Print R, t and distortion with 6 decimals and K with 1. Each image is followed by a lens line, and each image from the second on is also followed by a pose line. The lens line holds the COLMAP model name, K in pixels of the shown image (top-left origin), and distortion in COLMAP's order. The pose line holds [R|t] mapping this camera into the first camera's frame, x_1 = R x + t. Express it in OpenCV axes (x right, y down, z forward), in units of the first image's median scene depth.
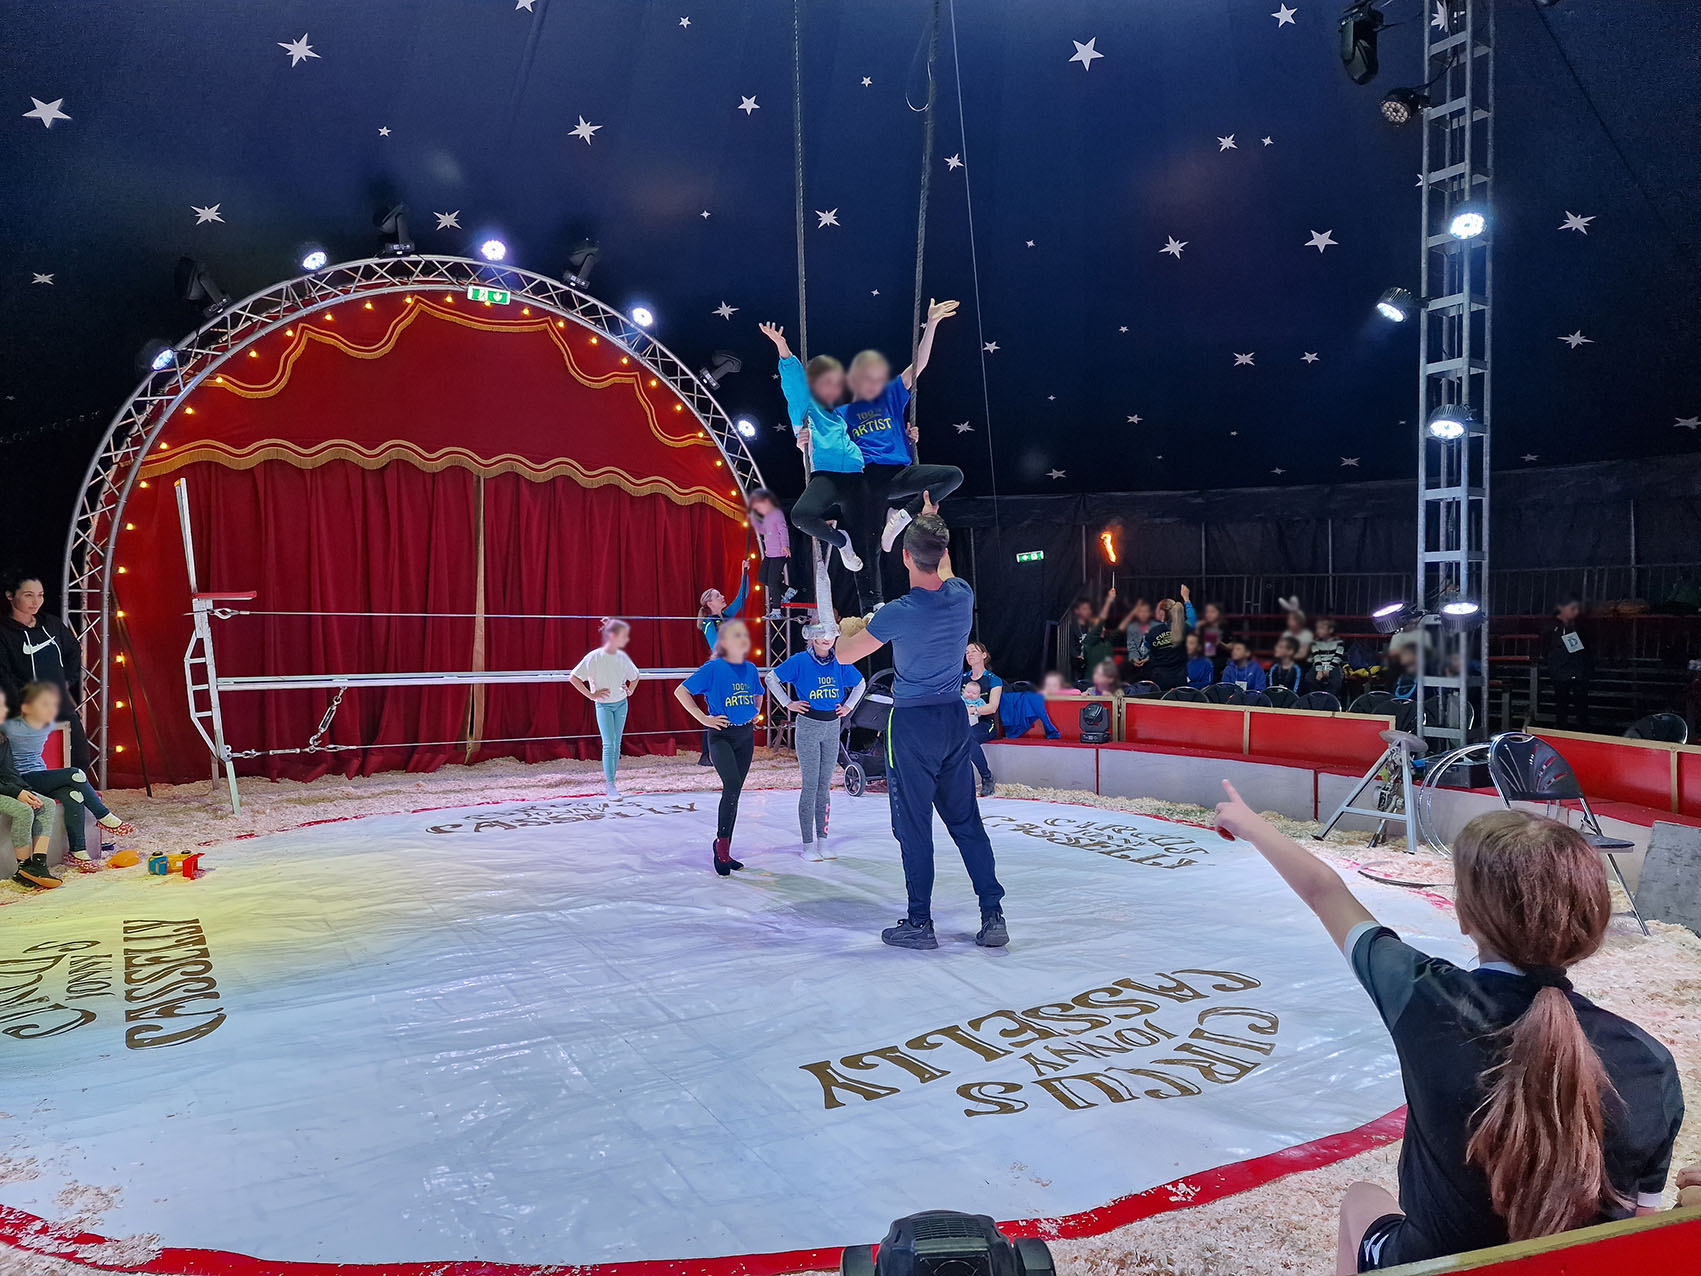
lens RADIAL K [[1145.7, 0, 852.2], [0, 1145.7, 648.1], [0, 0, 1]] dist [-0.000106, -0.003308]
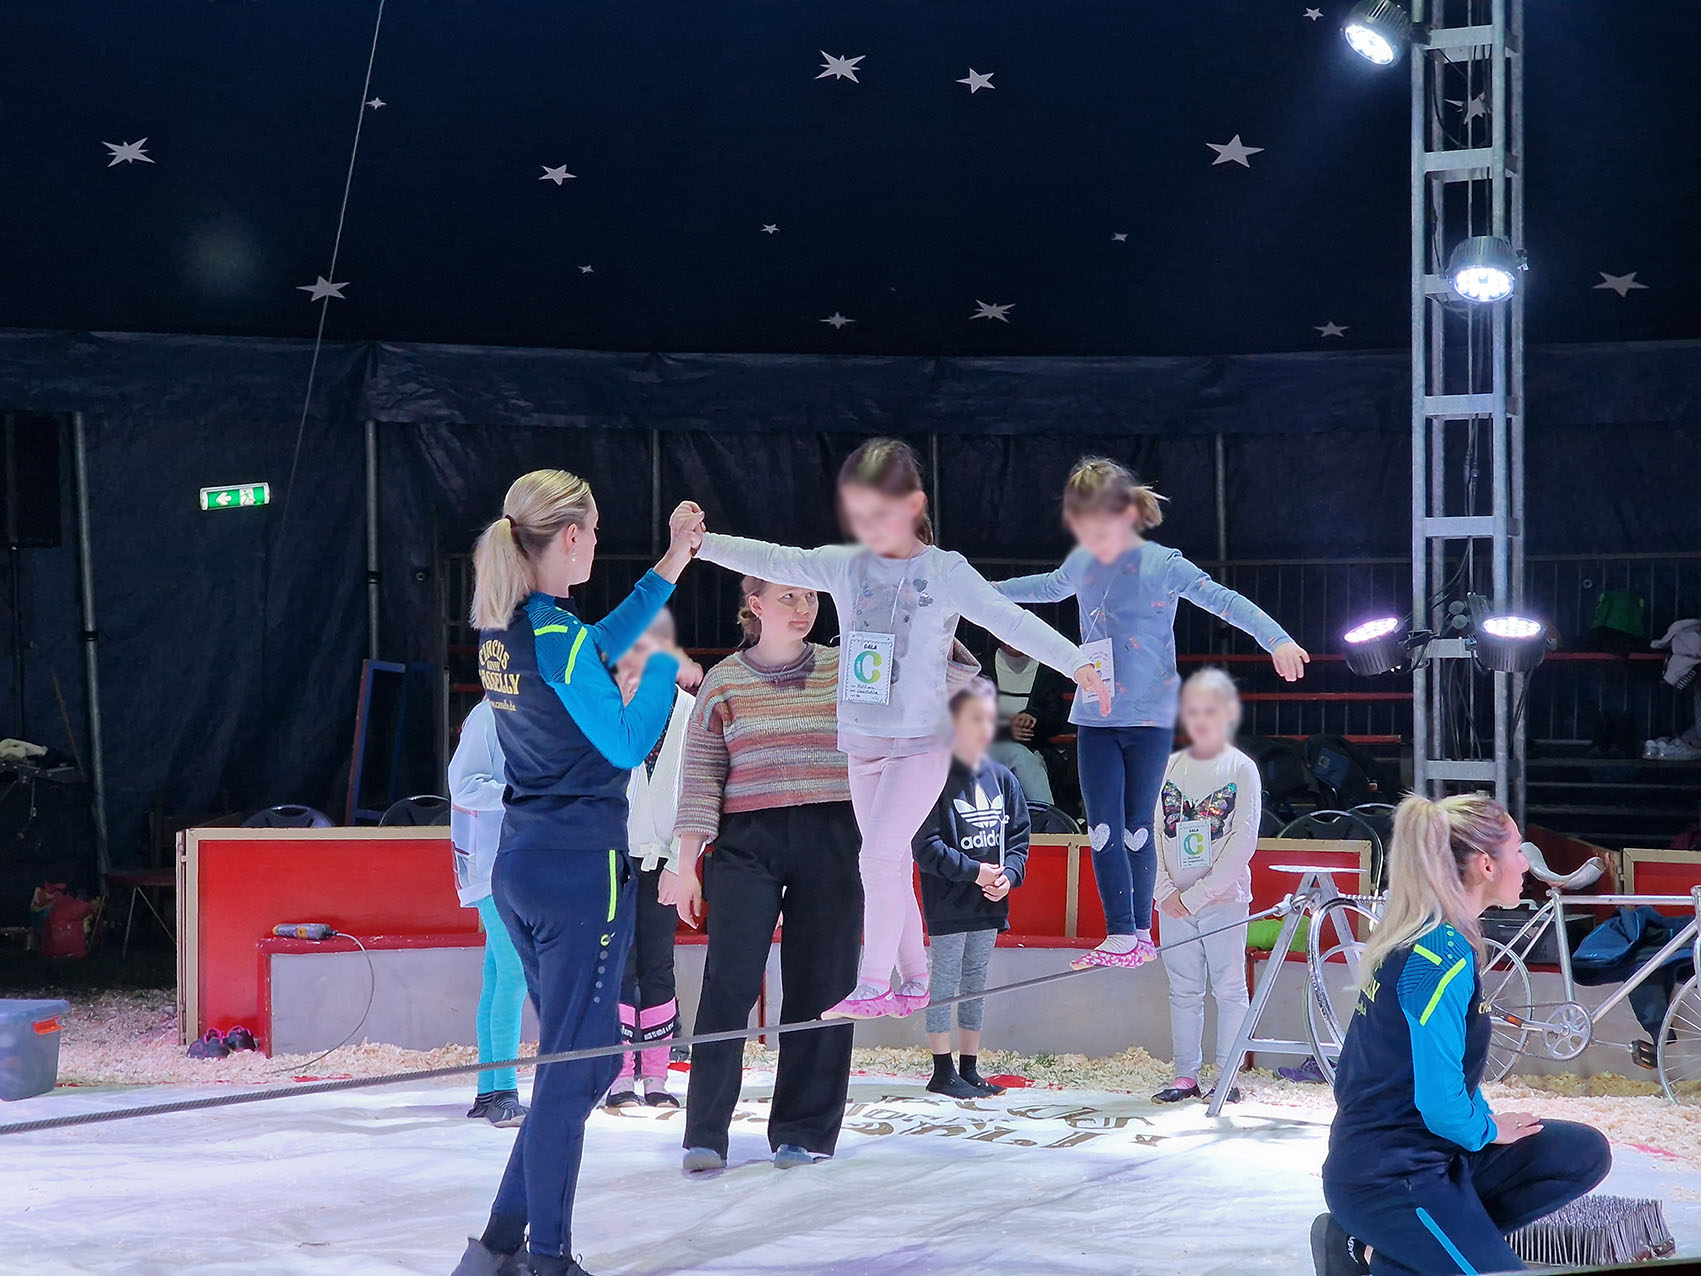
lens RADIAL K [[3365.8, 0, 849.3], [0, 3365.8, 635.5], [0, 0, 1]] dist [0.008929, 0.000000]
pose [[0.845484, 0.013149, 0.533839, -0.372440], [0.009454, 0.999172, -0.039583, 0.018885], [-0.533917, 0.038514, 0.844659, -0.094177]]
